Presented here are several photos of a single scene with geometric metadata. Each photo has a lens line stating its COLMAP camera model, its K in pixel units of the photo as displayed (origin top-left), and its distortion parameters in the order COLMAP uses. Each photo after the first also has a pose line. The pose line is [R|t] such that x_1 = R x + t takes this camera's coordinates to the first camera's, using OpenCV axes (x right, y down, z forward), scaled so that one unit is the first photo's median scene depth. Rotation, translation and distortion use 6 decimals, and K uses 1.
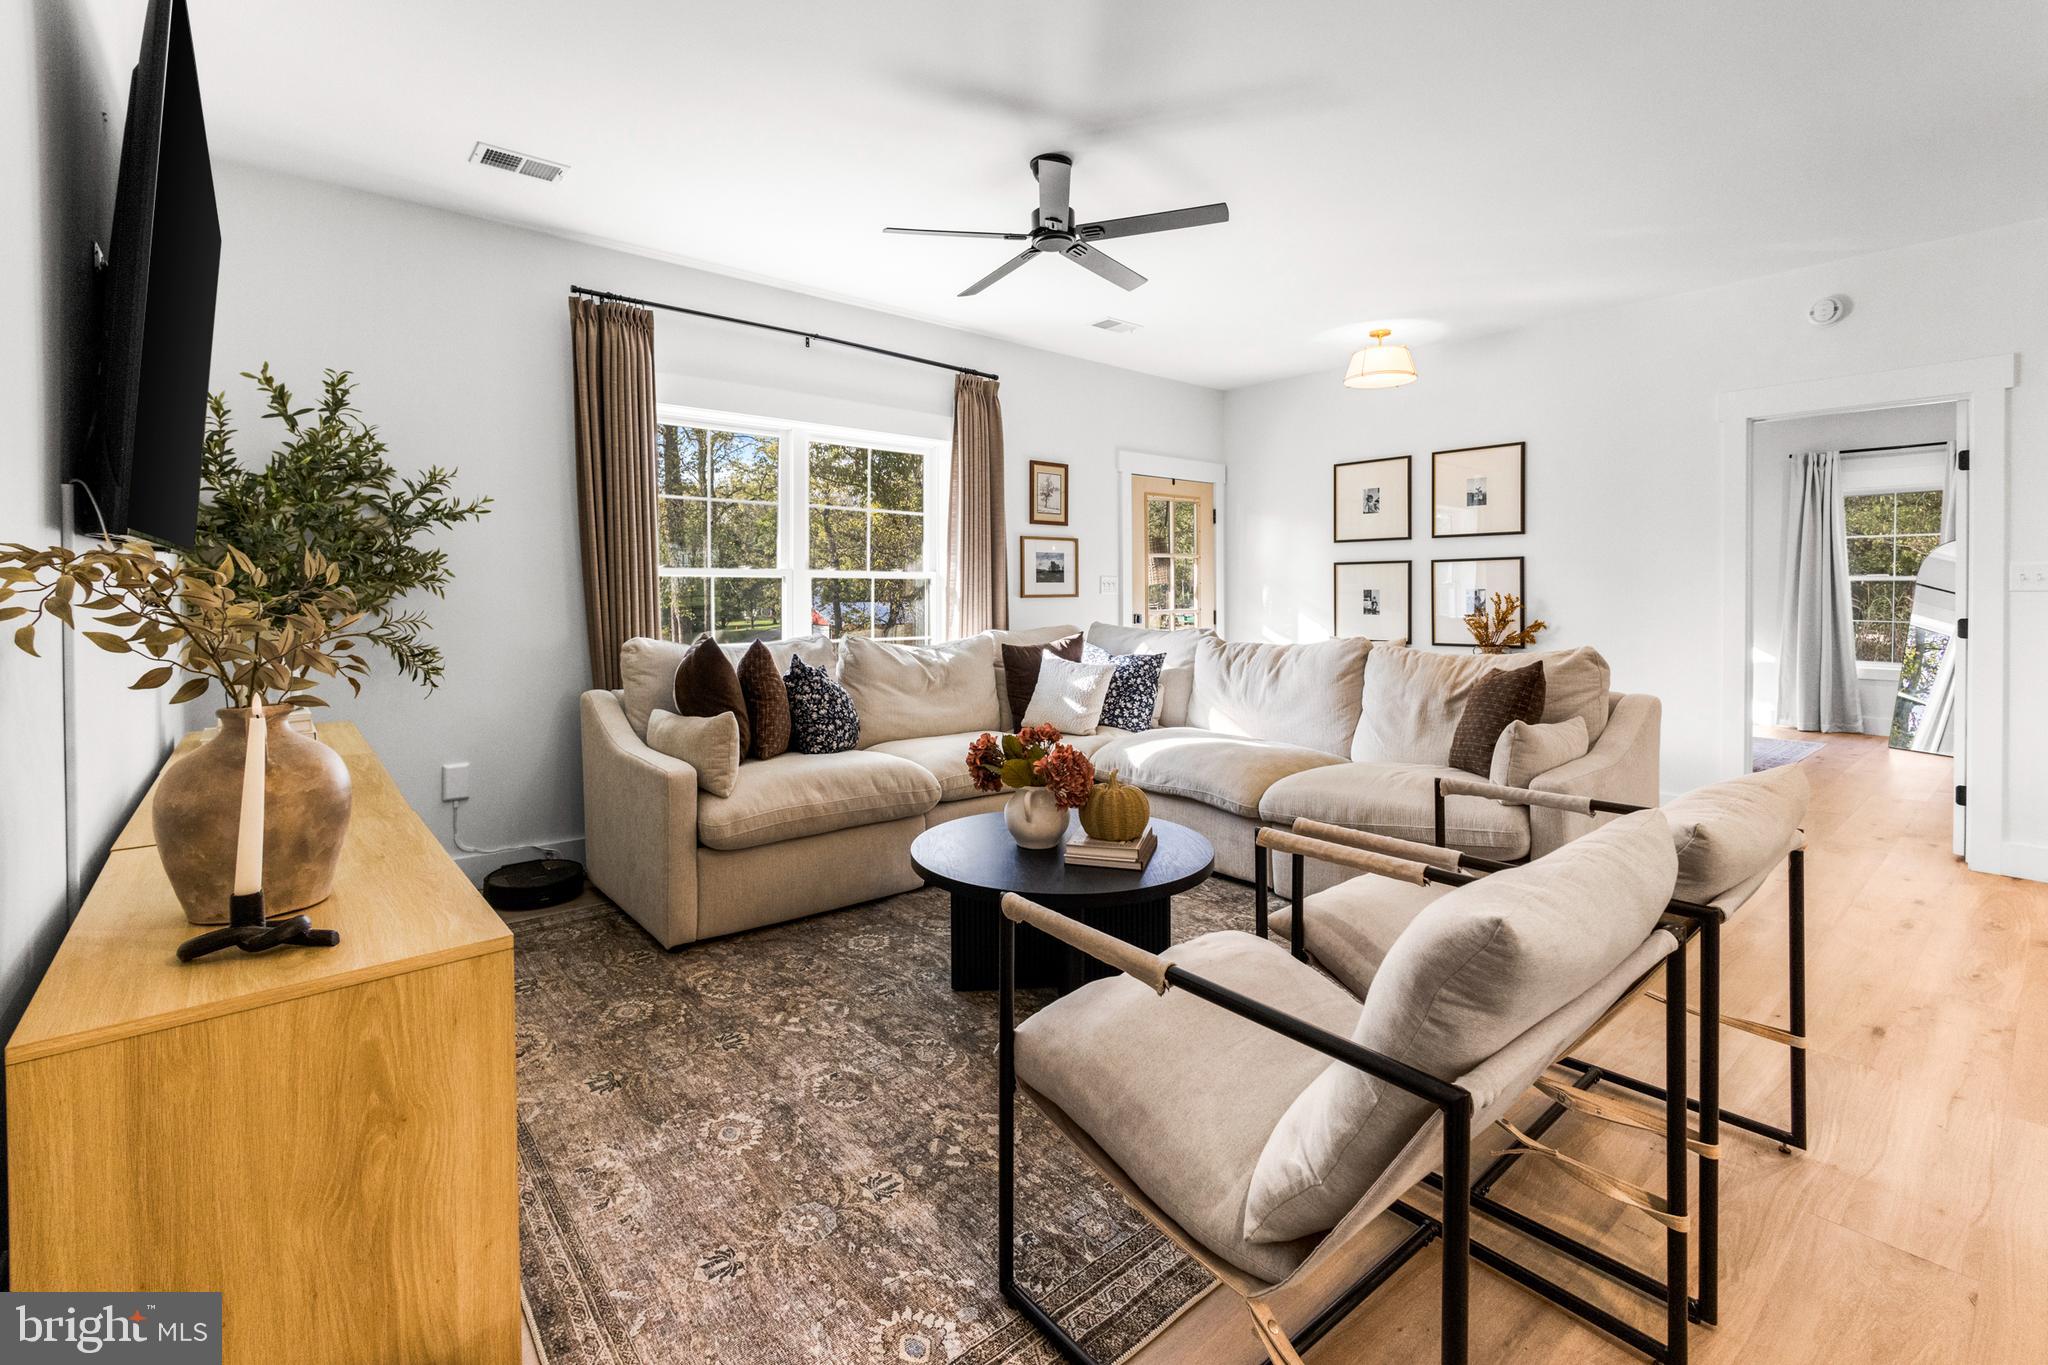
lens RADIAL K [[898.8, 0, 1017.2], [0, 898.8, 619.2], [0, 0, 1]] dist [-0.011807, 0.001144]
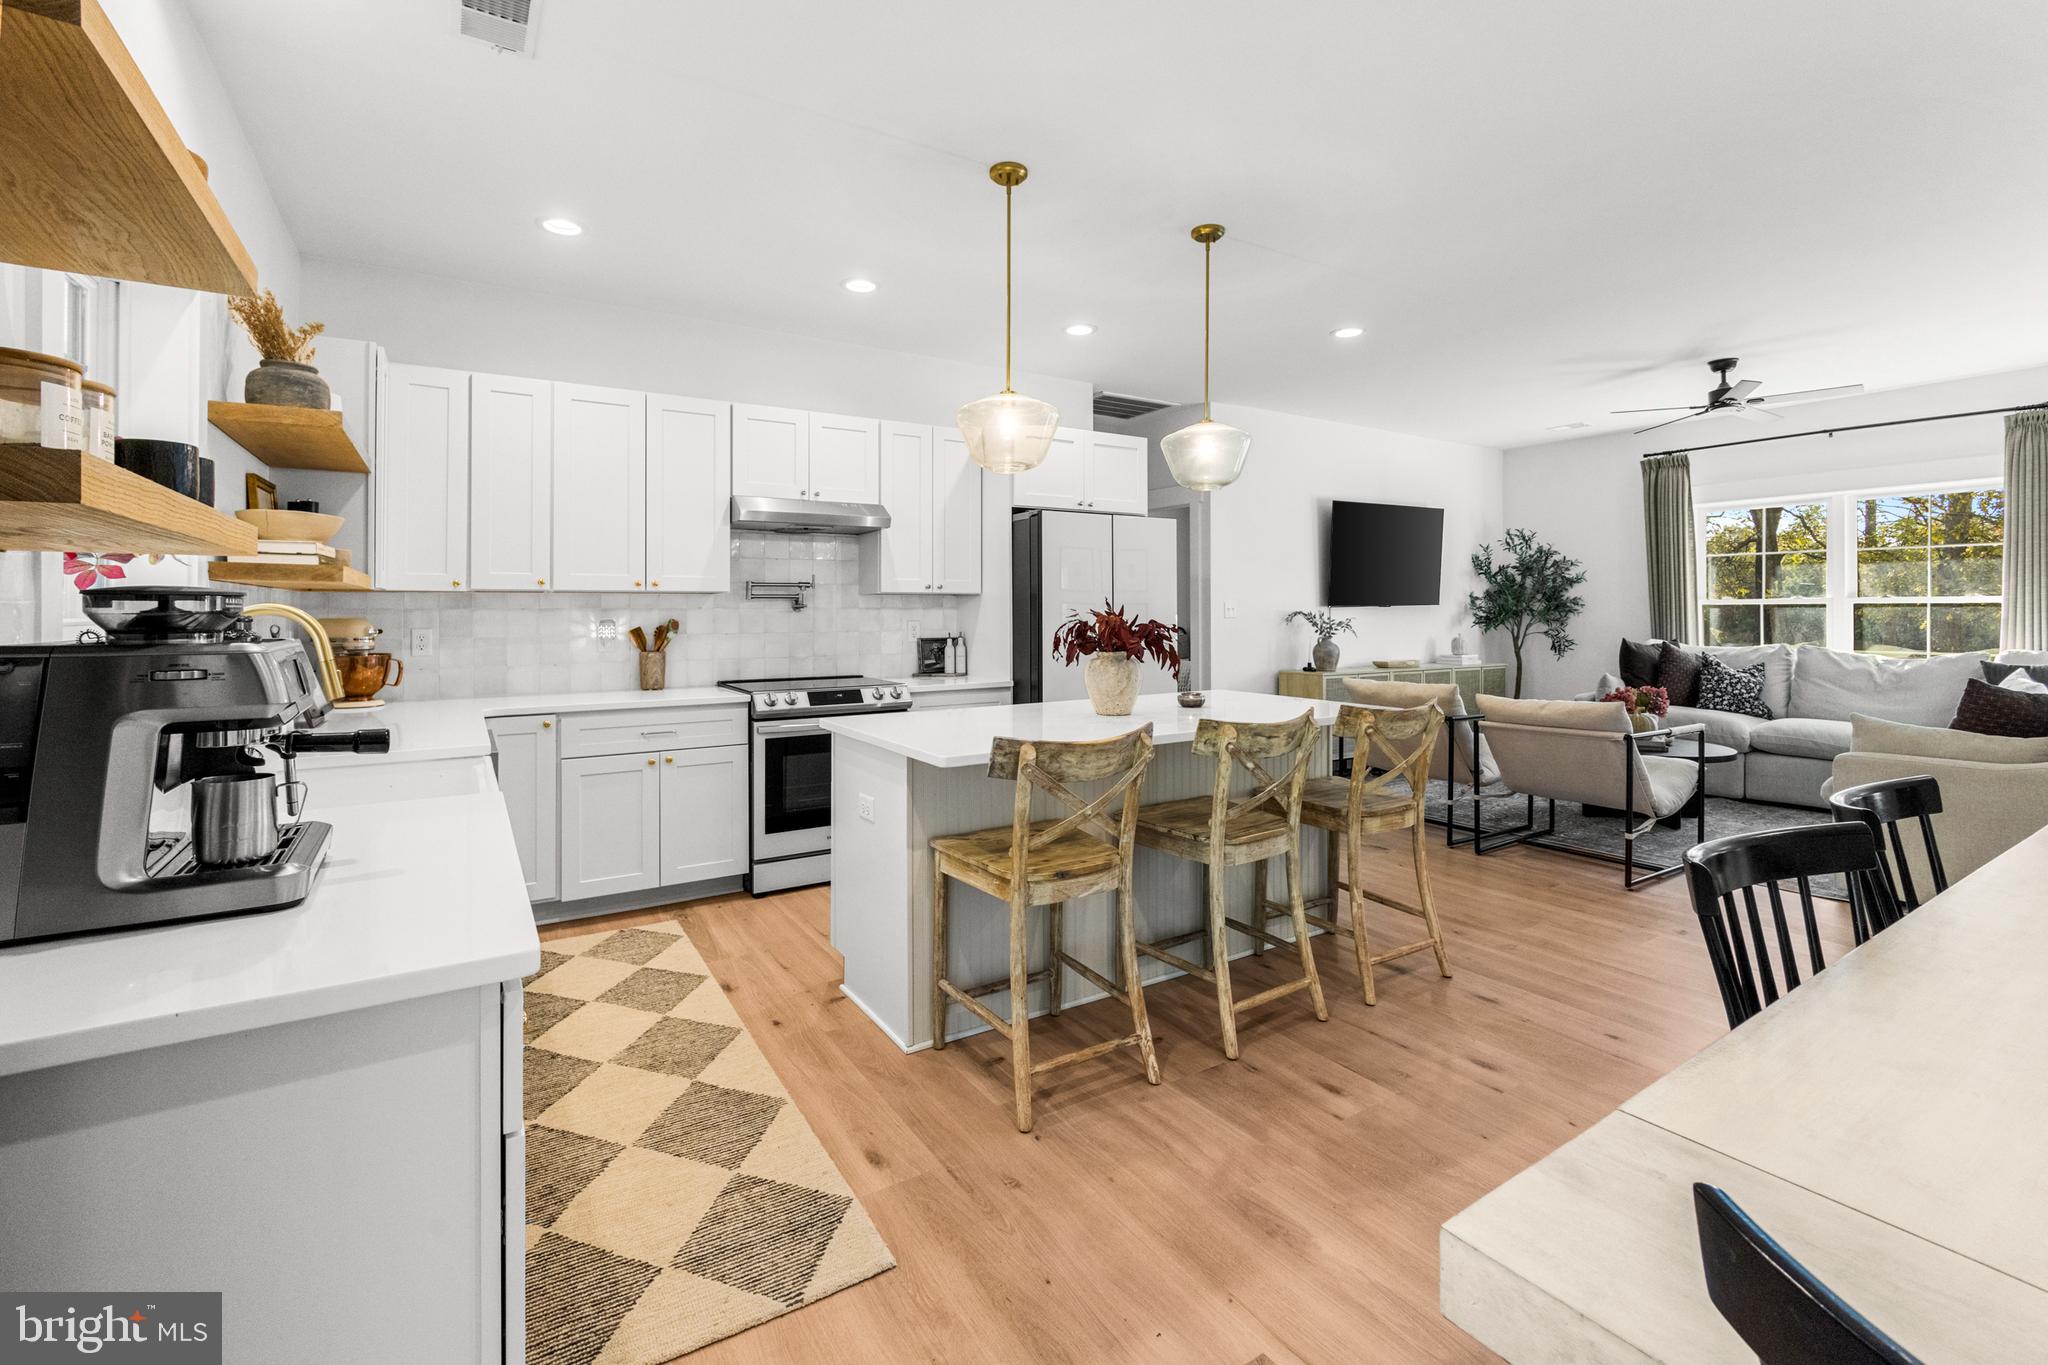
lens RADIAL K [[898.8, 0, 1004.1], [0, 898.8, 615.7], [0, 0, 1]] dist [-0.011807, 0.001144]
pose [[-0.163619, 0.006607, -0.986501, 1.090747], [-0.025886, 0.999605, 0.010988, -0.008463], [0.986184, 0.027334, -0.163383, -0.022384]]
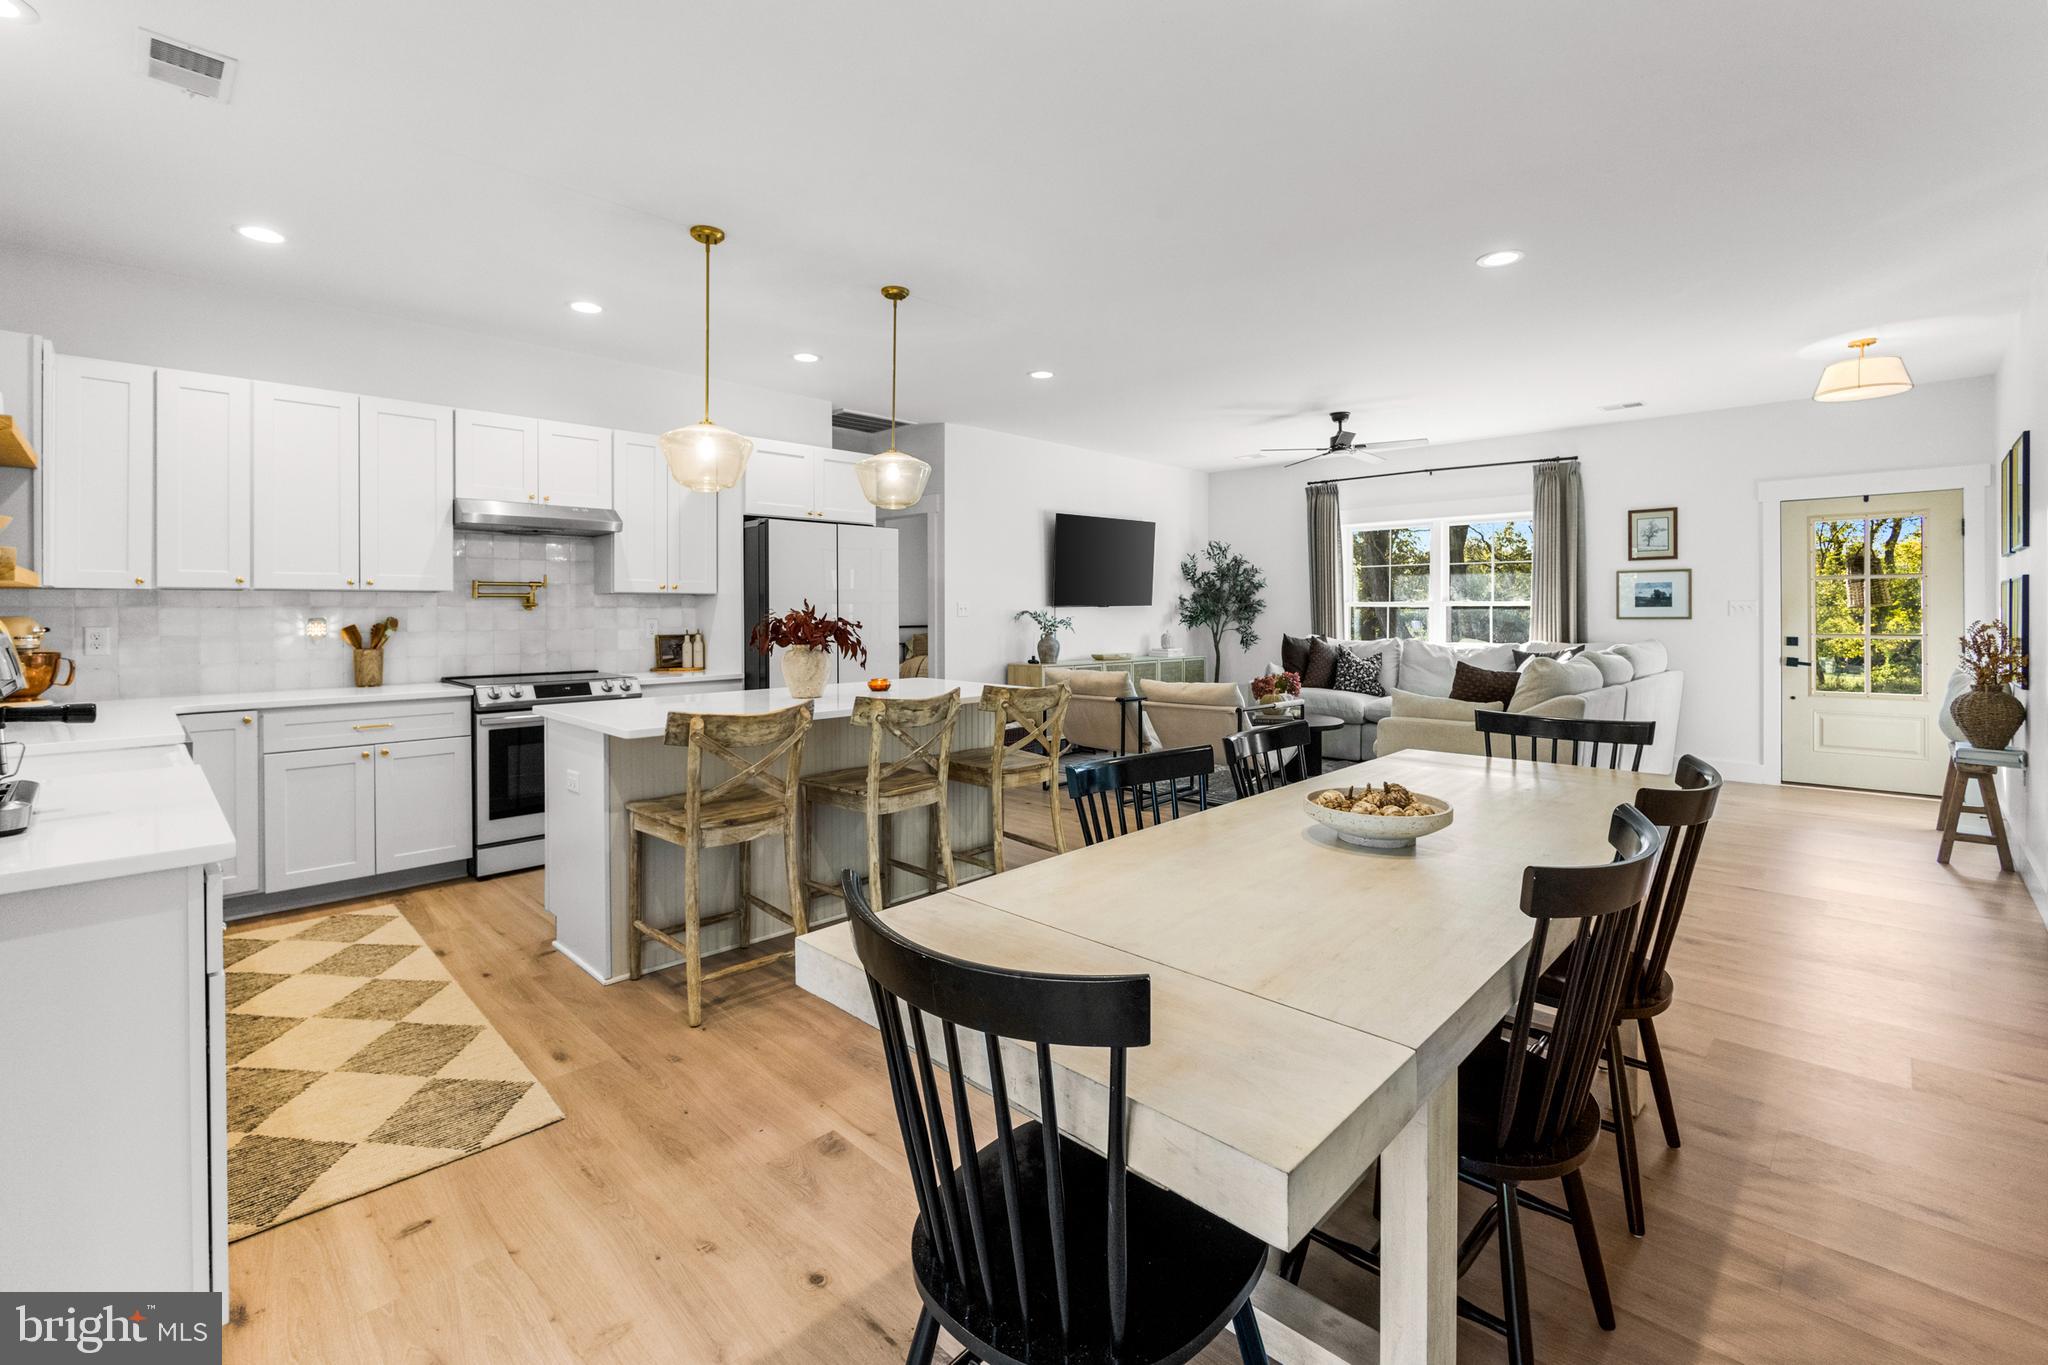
lens RADIAL K [[898.8, 0, 1024.3], [0, 898.8, 623.8], [0, 0, 1]] dist [-0.011807, 0.001144]
pose [[0.078717, 0.016583, -0.996759, 1.198809], [-0.029167, 0.999472, 0.014324, -0.011274], [0.996470, 0.027945, 0.079159, 0.060046]]
